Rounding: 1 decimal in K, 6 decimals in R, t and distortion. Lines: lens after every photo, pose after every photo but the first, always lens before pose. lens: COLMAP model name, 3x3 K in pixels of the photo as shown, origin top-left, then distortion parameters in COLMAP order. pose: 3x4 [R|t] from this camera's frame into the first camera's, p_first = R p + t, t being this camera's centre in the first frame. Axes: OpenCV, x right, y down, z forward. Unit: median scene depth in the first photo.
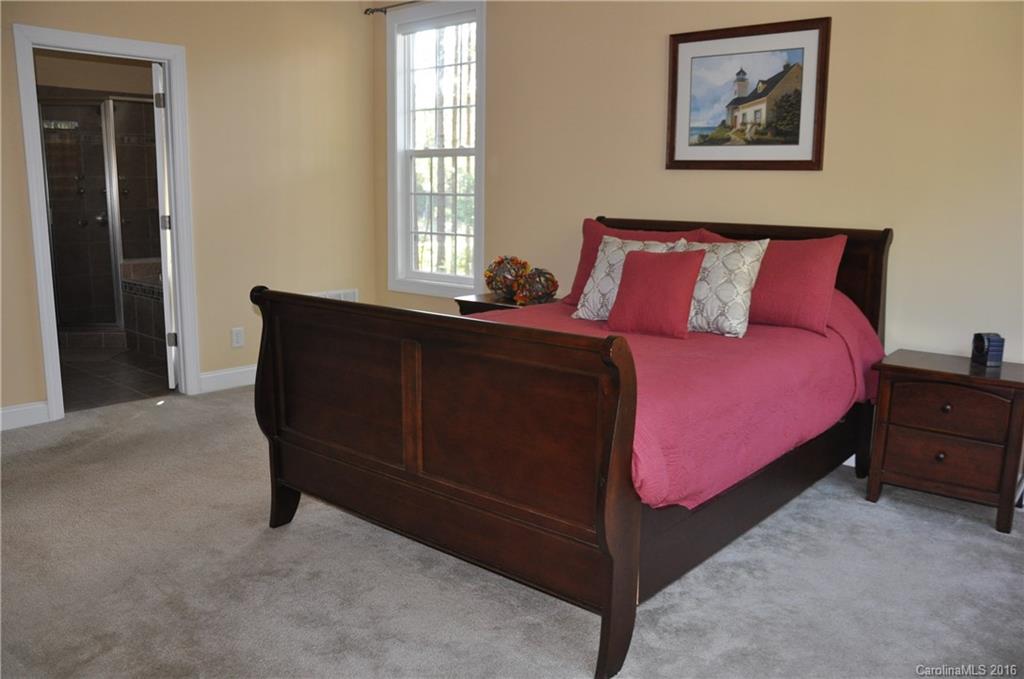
lens RADIAL K [[830.2, 0, 512.0], [0, 830.2, 339.5], [0, 0, 1]] dist [-0.134265, 0.162996]
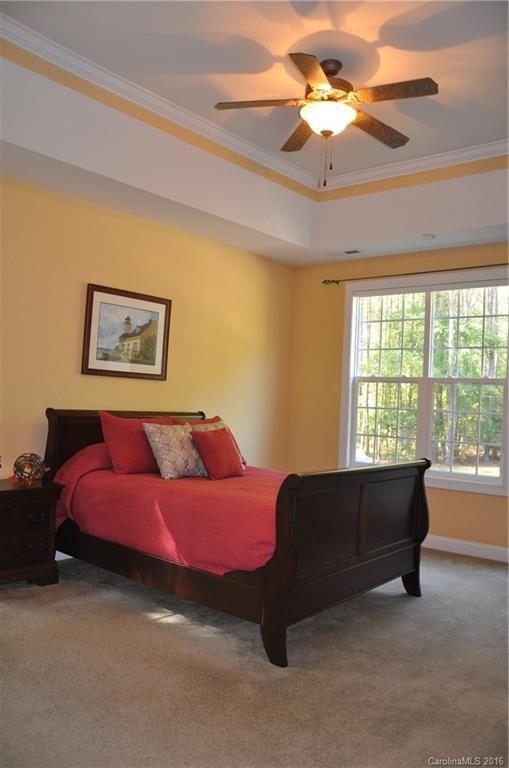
lens RADIAL K [[622.6, 0, 254.5], [0, 622.6, 384.0], [0, 0, 1]] dist [-0.134265, 0.162996]
pose [[-0.023089, 0.021385, 0.999505, -0.952821], [0.145407, 0.989212, -0.017806, -0.138536], [-0.989103, 0.144924, -0.025949, 0.794392]]
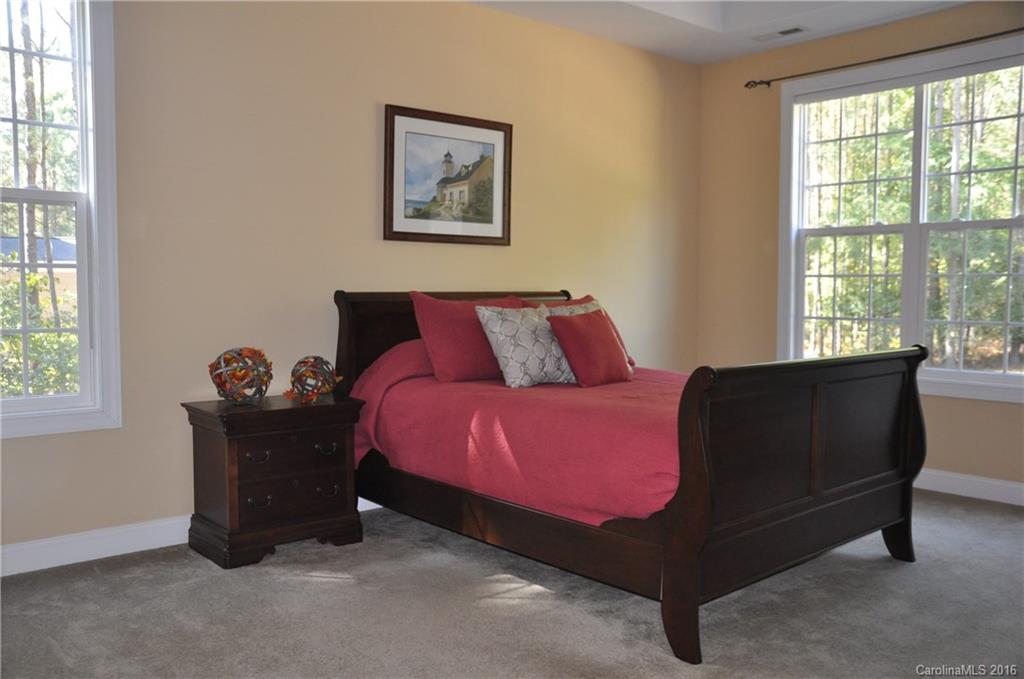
lens RADIAL K [[891.5, 0, 510.4], [0, 891.5, 351.5], [0, 0, 1]] dist [-0.136160, 0.228418]
pose [[0.133383, -0.072562, 0.988405, -0.893013], [0.187381, 0.981174, 0.046744, -0.108573], [-0.973189, 0.178973, 0.144469, 0.788652]]
